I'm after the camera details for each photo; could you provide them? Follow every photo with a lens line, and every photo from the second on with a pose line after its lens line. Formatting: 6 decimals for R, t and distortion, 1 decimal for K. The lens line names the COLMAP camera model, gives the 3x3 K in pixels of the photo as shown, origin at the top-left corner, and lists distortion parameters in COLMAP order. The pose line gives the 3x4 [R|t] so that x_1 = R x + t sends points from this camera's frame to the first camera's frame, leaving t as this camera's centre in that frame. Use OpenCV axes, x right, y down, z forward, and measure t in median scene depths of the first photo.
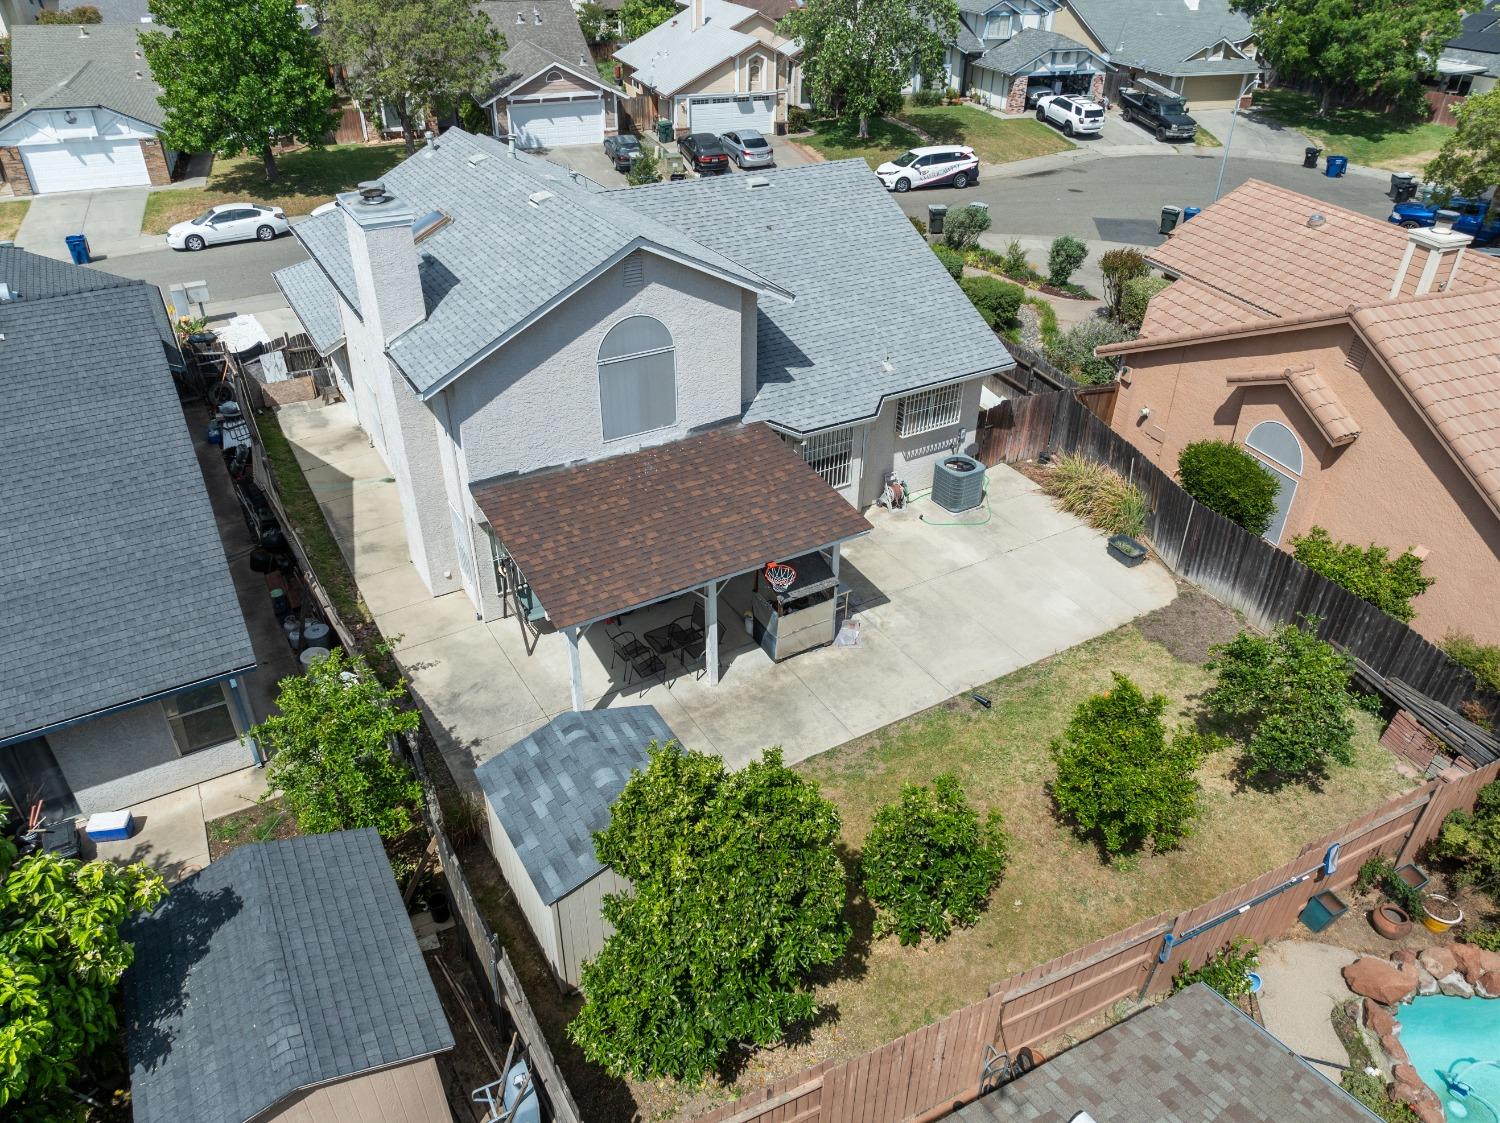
lens RADIAL K [[1051.8, 0, 751.9], [0, 1051.8, 569.2], [0, 0, 1]] dist [-0.058984, 0.031700]
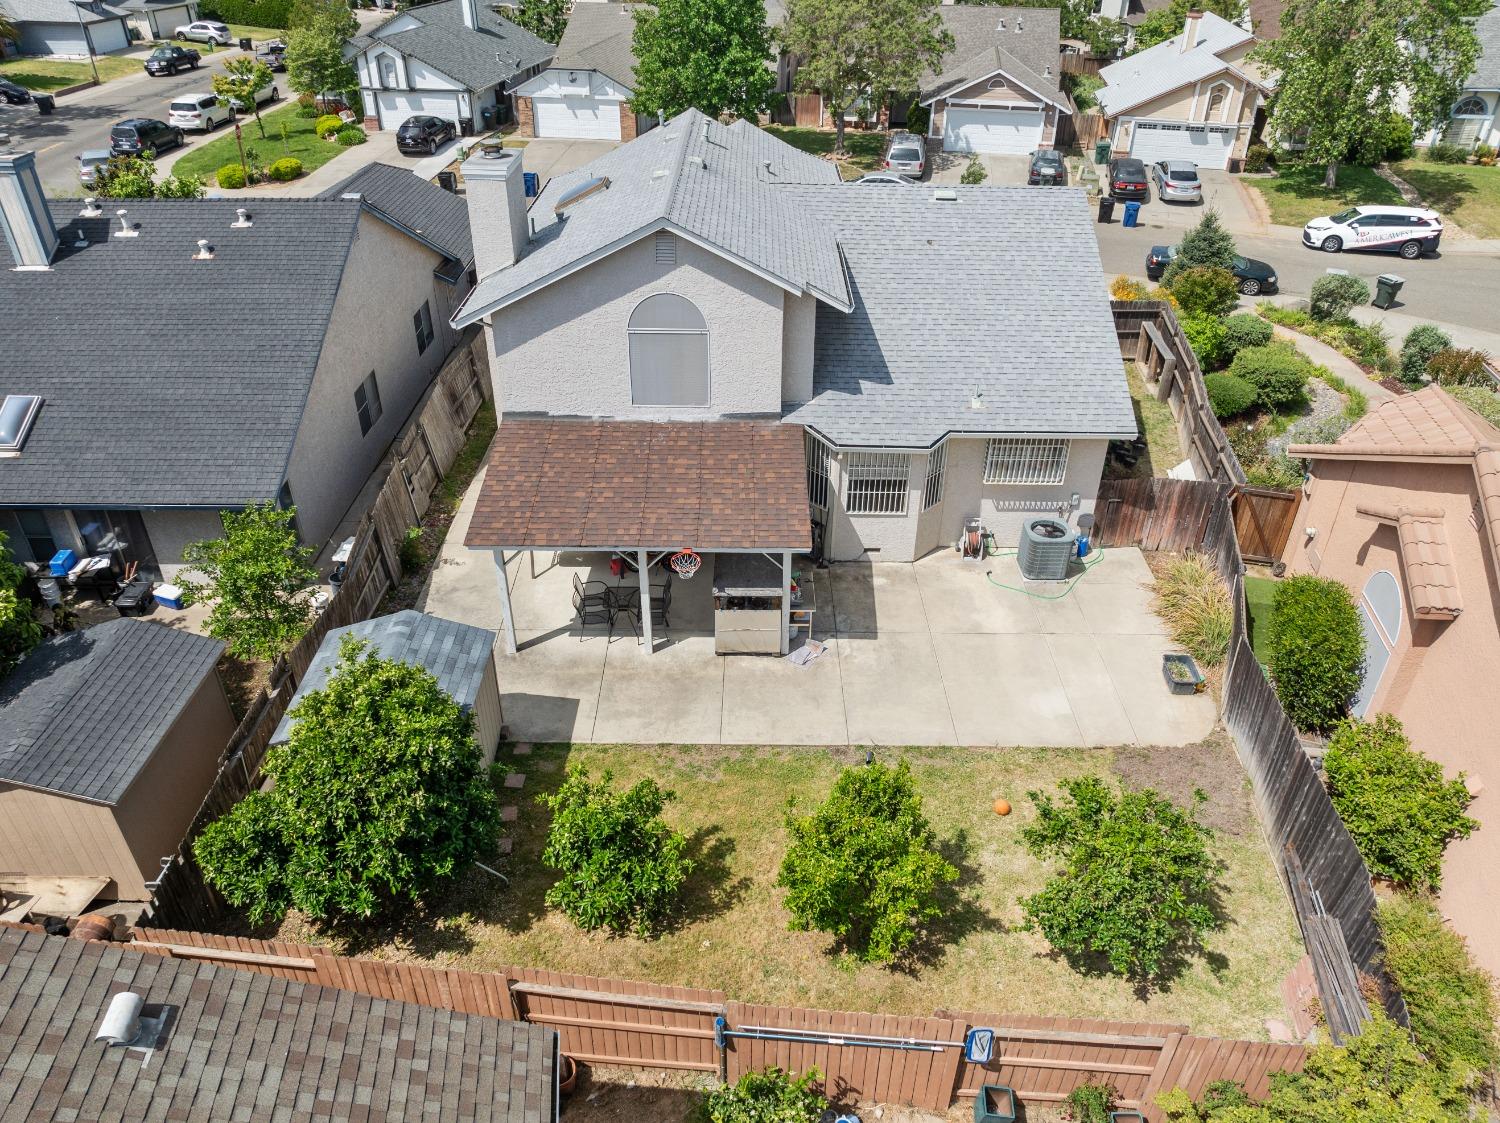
lens RADIAL K [[1051.8, 0, 751.9], [0, 1051.8, 569.2], [0, 0, 1]] dist [-0.058984, 0.031700]
pose [[0.859655, 0.281706, -0.426188, 0.276440], [-0.284488, 0.956884, 0.058656, -0.035018], [0.424336, 0.070821, 0.902731, 0.059286]]
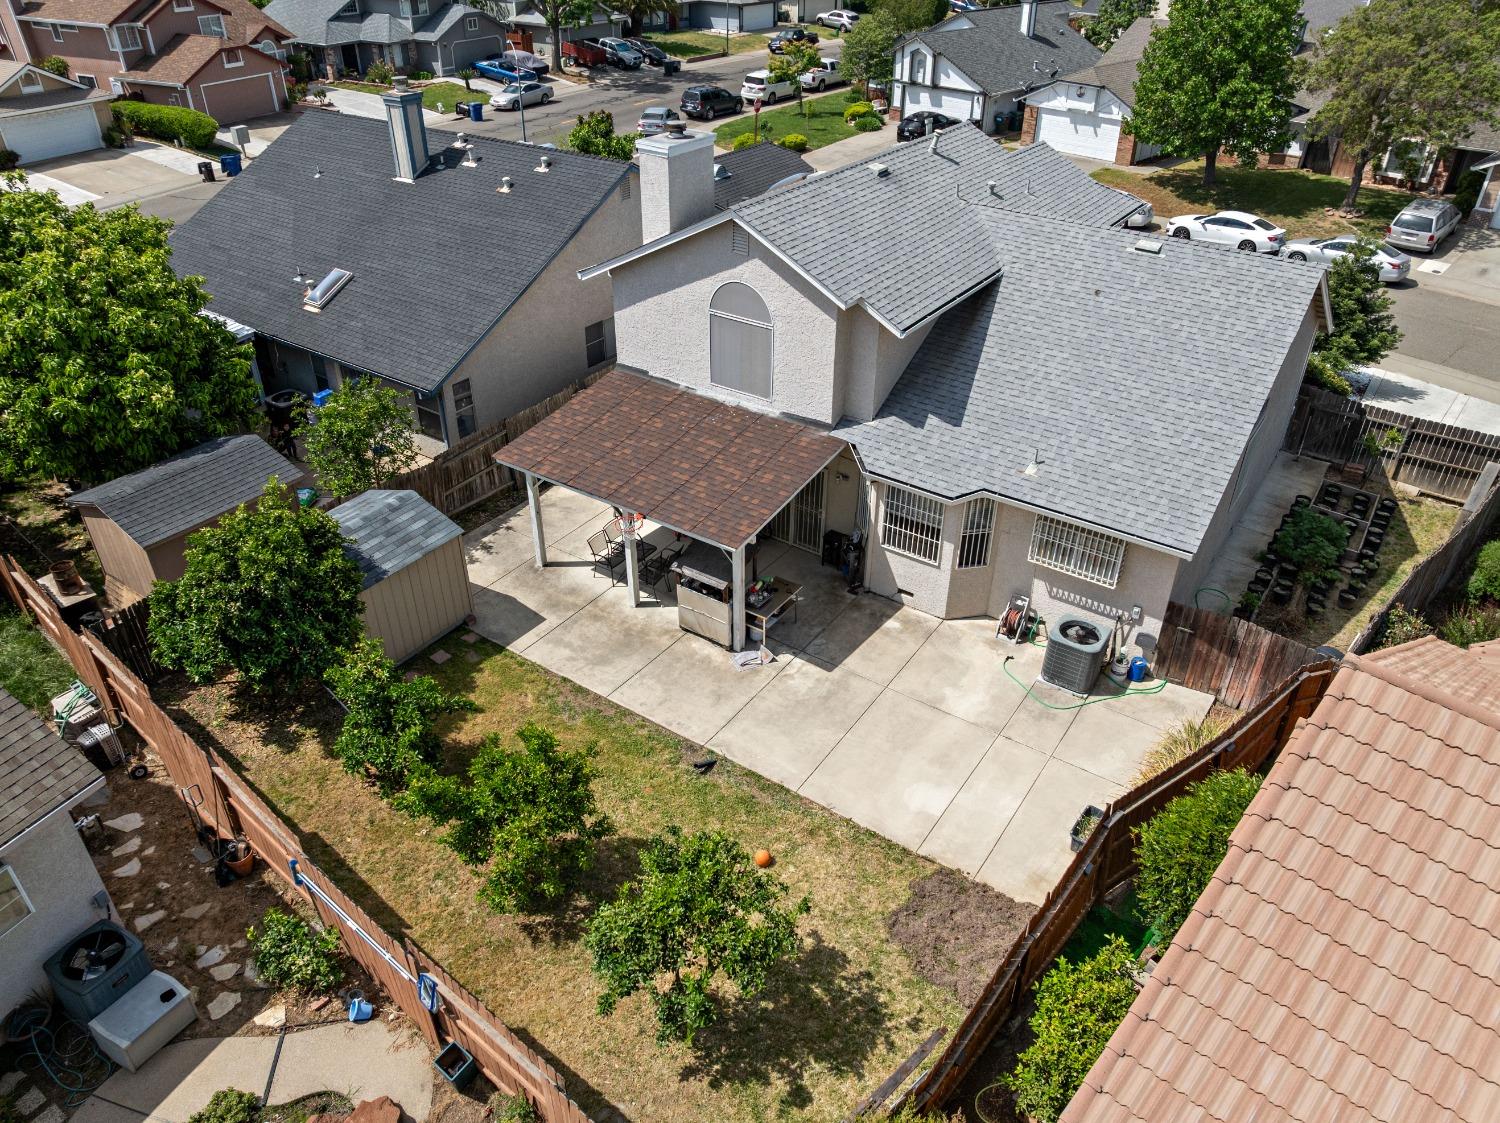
lens RADIAL K [[1051.8, 0, 751.9], [0, 1051.8, 569.2], [0, 0, 1]] dist [-0.058984, 0.031700]
pose [[0.419408, 0.497148, -0.759566, 0.494409], [-0.507182, 0.822271, 0.258139, -0.160424], [0.752903, 0.276973, 0.597012, 0.247584]]
